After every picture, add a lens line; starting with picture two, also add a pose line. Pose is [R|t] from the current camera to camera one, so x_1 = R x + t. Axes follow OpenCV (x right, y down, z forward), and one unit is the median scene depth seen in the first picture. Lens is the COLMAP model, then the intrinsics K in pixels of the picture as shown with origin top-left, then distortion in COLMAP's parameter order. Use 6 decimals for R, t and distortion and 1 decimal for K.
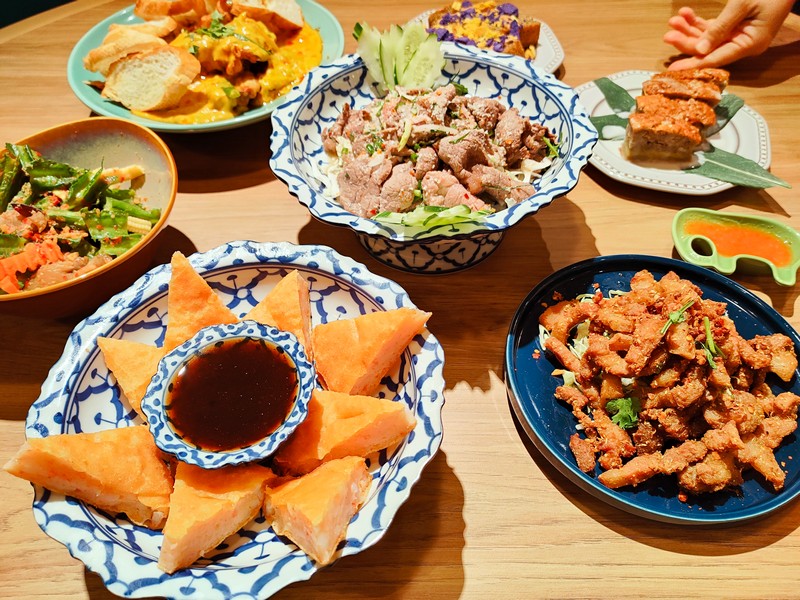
lens RADIAL K [[679.6, 0, 400.0], [0, 679.6, 285.9], [0, 0, 1]] dist [0.015751, 0.001087]
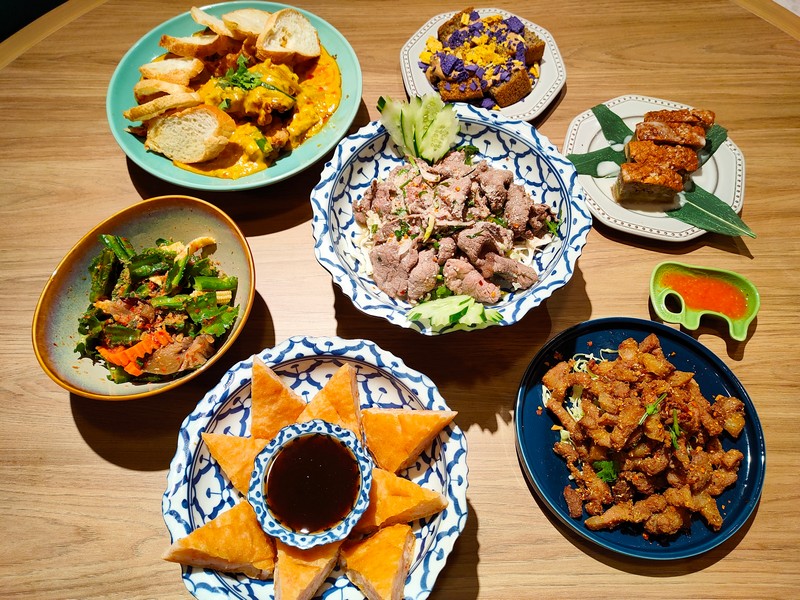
lens RADIAL K [[681.3, 0, 400.0], [0, 681.3, 300.0], [0, 0, 1]] dist [0.032246, -0.003086]
pose [[0.999697, -0.017082, 0.017703, -0.081553], [0.012424, 0.971678, 0.235981, -0.471959], [-0.021233, -0.235689, 0.971596, -0.218186]]
